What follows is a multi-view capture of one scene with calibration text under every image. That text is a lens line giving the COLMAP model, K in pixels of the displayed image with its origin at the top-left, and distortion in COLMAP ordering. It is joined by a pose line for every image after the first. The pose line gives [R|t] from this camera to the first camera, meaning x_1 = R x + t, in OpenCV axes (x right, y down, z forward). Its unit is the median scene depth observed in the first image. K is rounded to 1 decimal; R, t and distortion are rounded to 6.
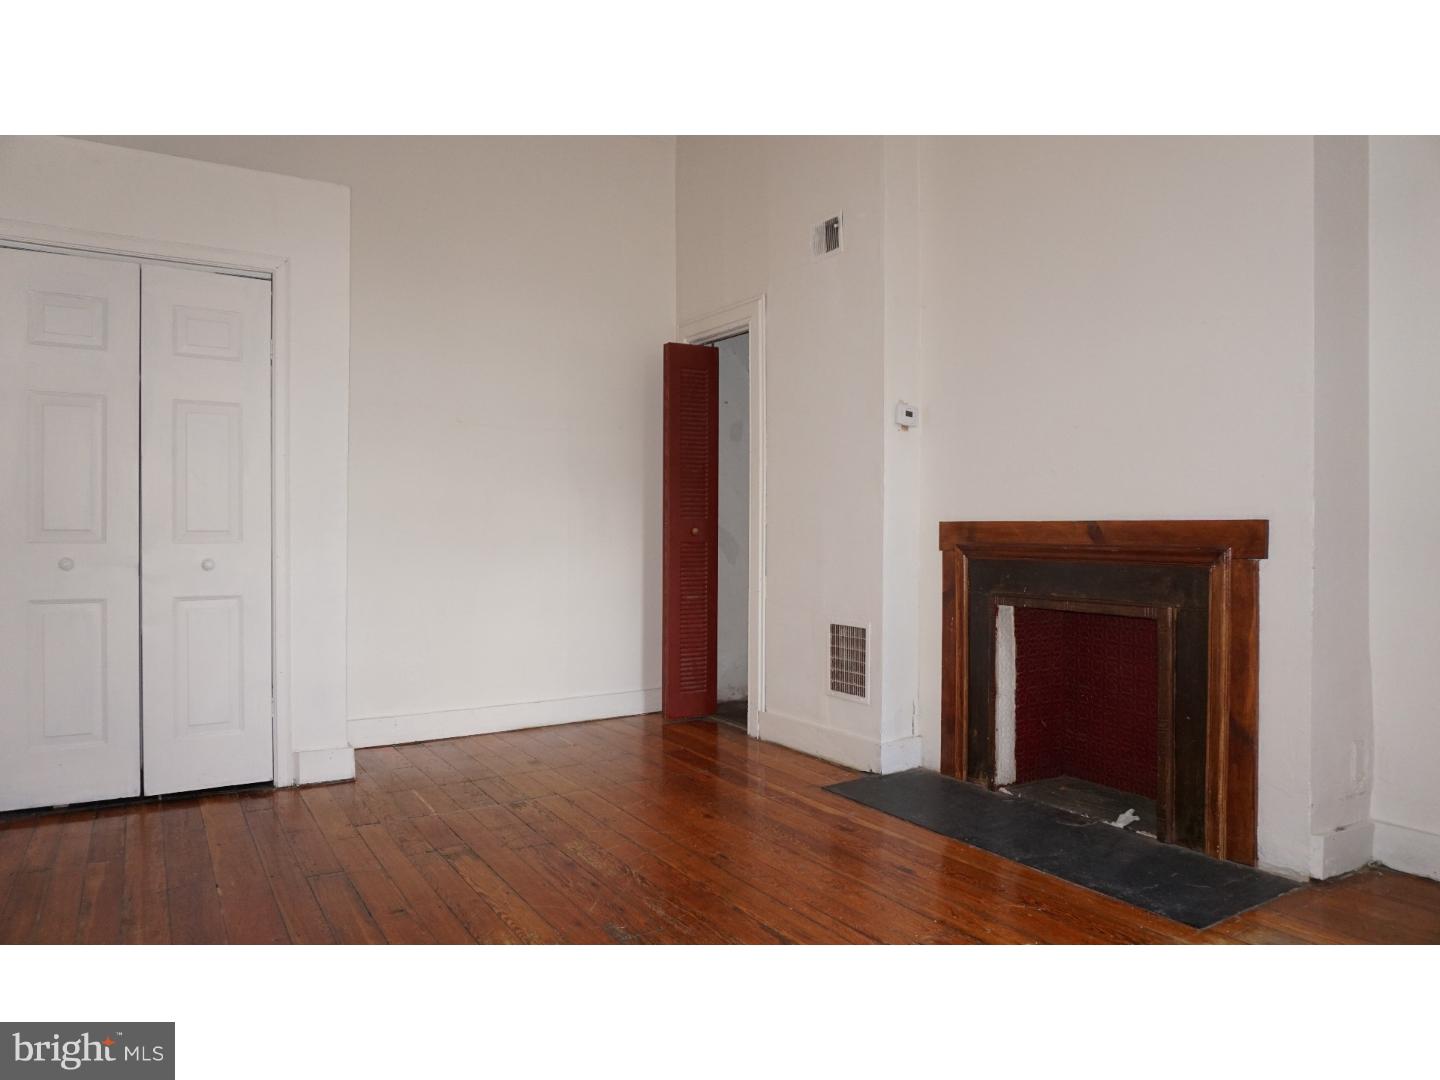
lens RADIAL K [[959.4, 0, 717.1], [0, 959.4, 539.4], [0, 0, 1]] dist [-0.057279, 0.044269]
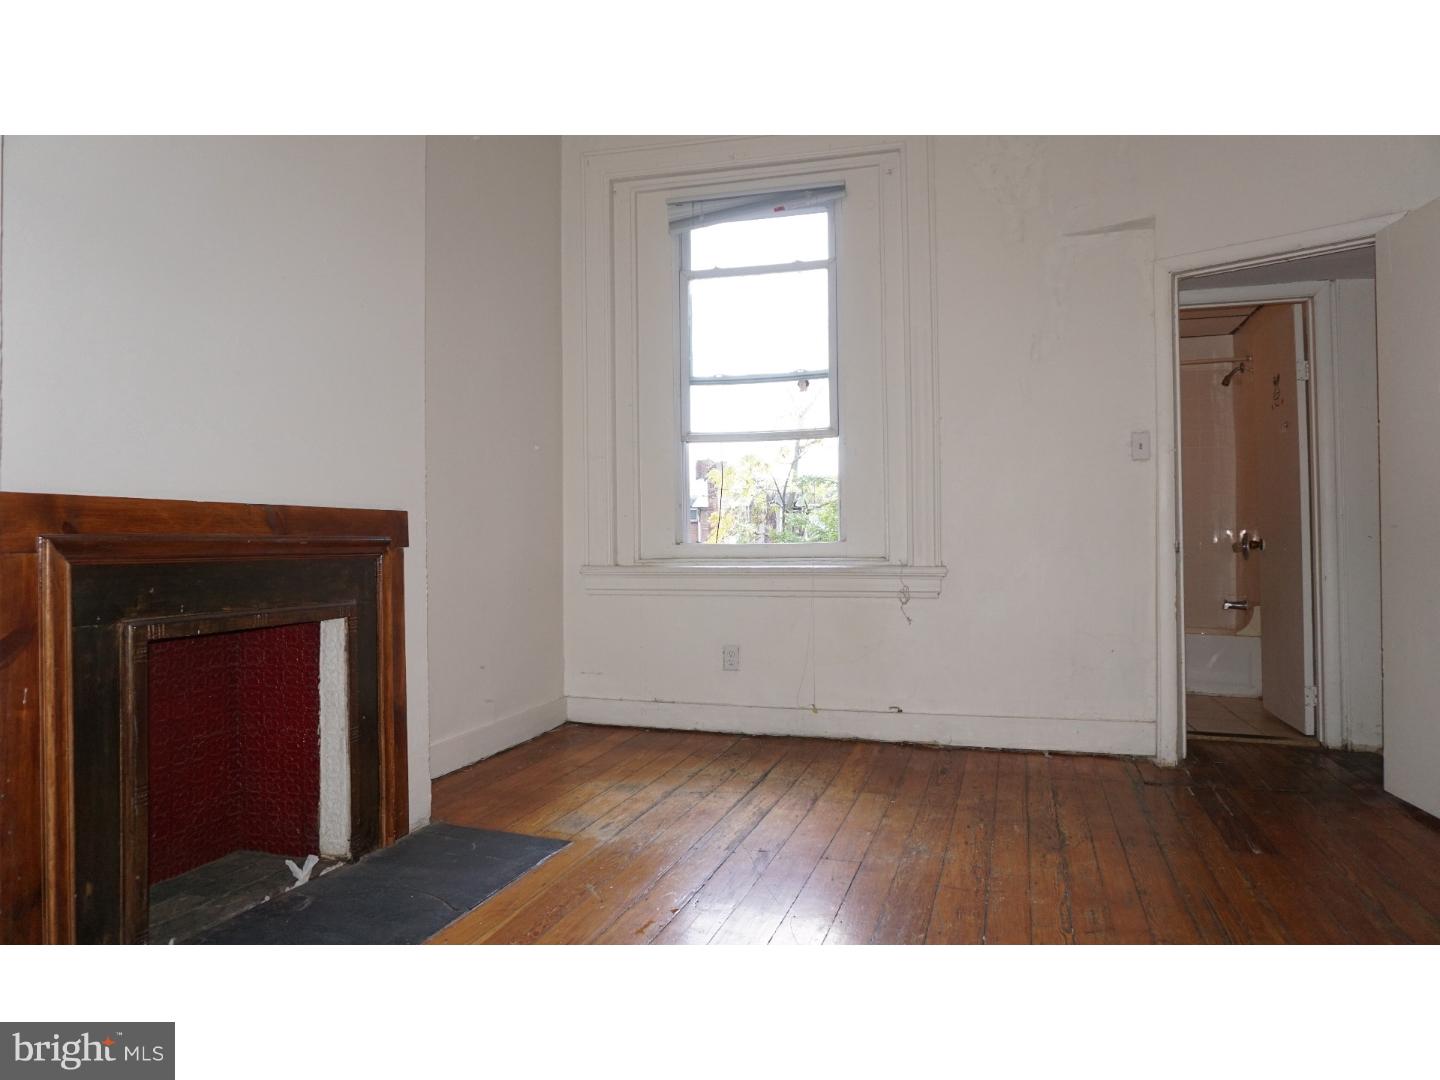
lens RADIAL K [[959.4, 0, 717.1], [0, 959.4, 539.4], [0, 0, 1]] dist [-0.057279, 0.044269]
pose [[-0.650766, 0.004513, 0.759265, -0.416586], [0.015014, 0.999863, 0.006926, 0.008292], [-0.759130, 0.015907, -0.650745, 1.230711]]
